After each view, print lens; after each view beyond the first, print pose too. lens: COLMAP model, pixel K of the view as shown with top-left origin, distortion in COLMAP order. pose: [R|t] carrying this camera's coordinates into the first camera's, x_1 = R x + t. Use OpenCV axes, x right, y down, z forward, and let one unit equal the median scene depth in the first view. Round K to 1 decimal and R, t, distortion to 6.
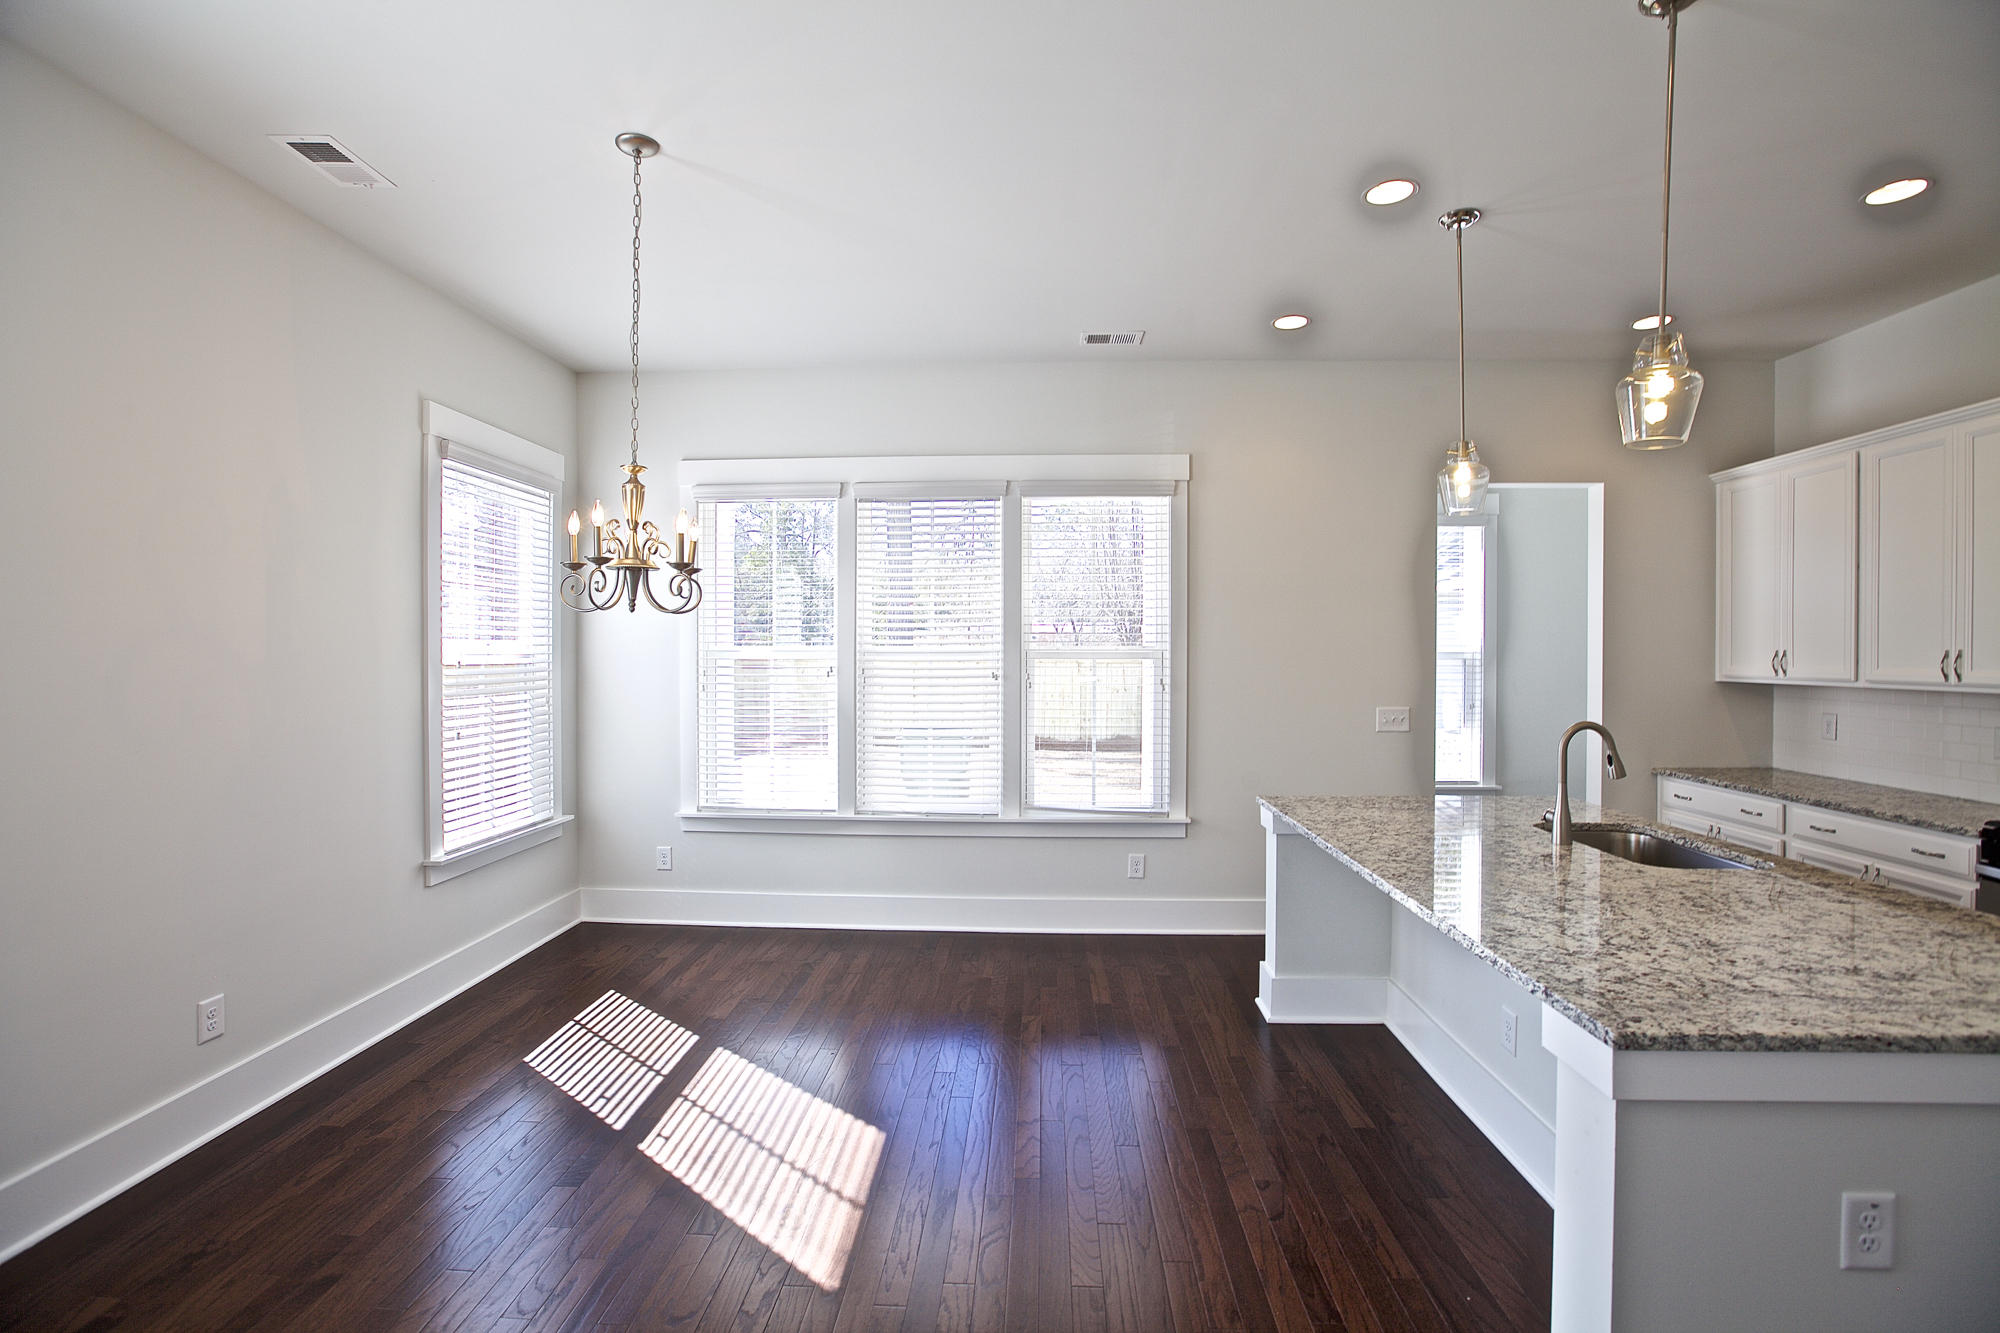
lens RADIAL K [[918.2, 0, 993.9], [0, 918.2, 653.4], [0, 0, 1]] dist [-0.039568, 0.011796]
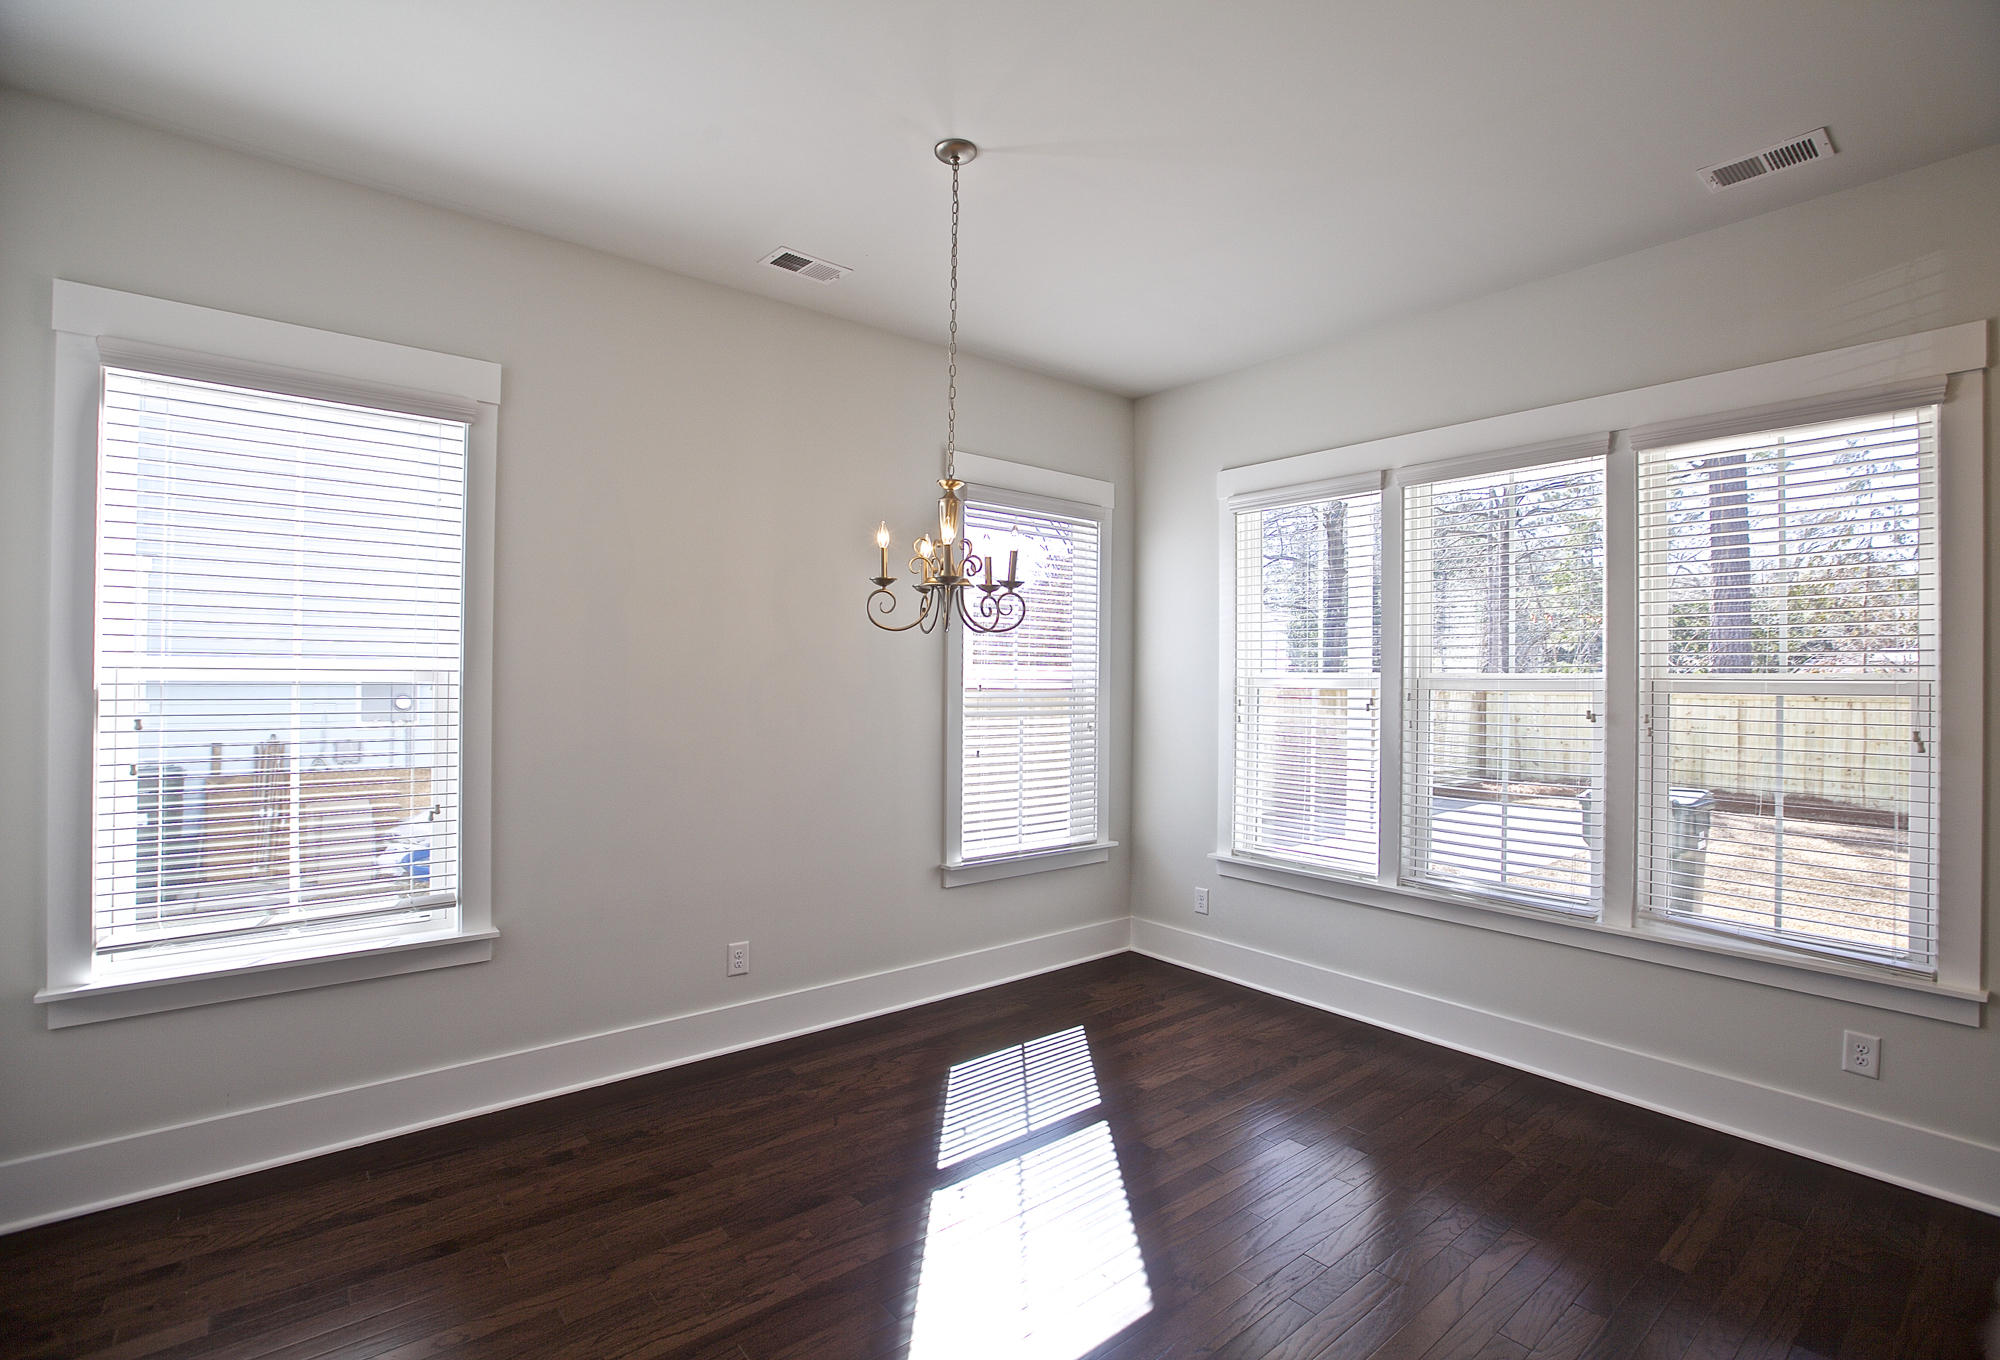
lens RADIAL K [[936.9, 0, 984.2], [0, 936.9, 667.6], [0, 0, 1]] dist [-0.029395, 0.005682]
pose [[0.678297, -0.003768, -0.734778, 0.247338], [-0.011160, 0.999819, -0.015429, 0.005027], [0.734703, 0.018666, 0.678132, 0.243148]]
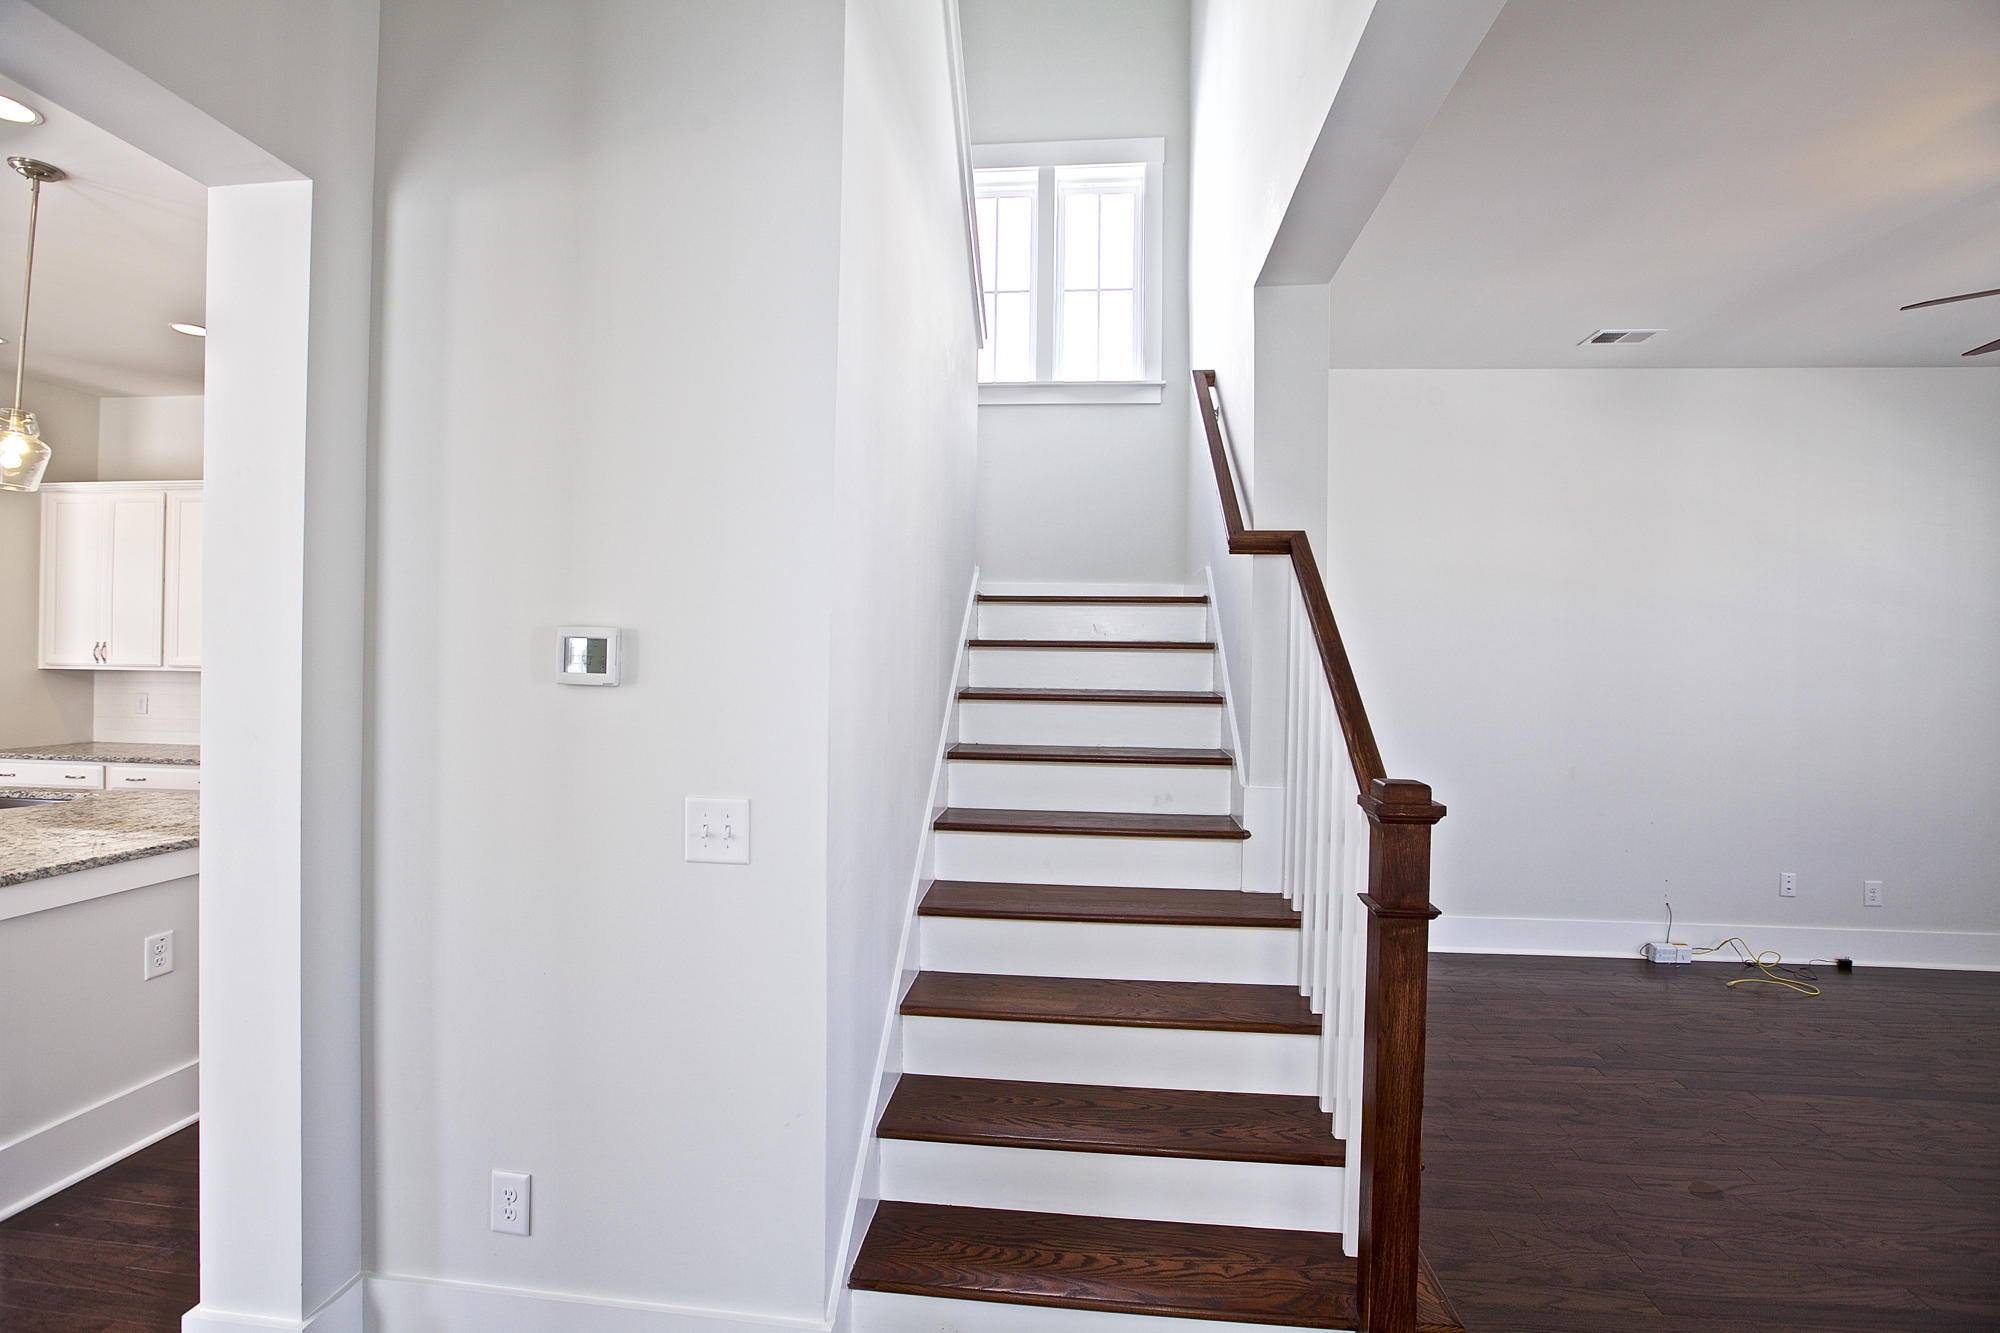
lens RADIAL K [[918.2, 0, 996.4], [0, 918.2, 659.4], [0, 0, 1]] dist [-0.039568, 0.011796]
pose [[0.059793, -0.000084, 0.998211, -0.242828], [-0.008764, 0.999961, 0.000609, 0.008139], [-0.998172, -0.008785, 0.059790, -0.267556]]
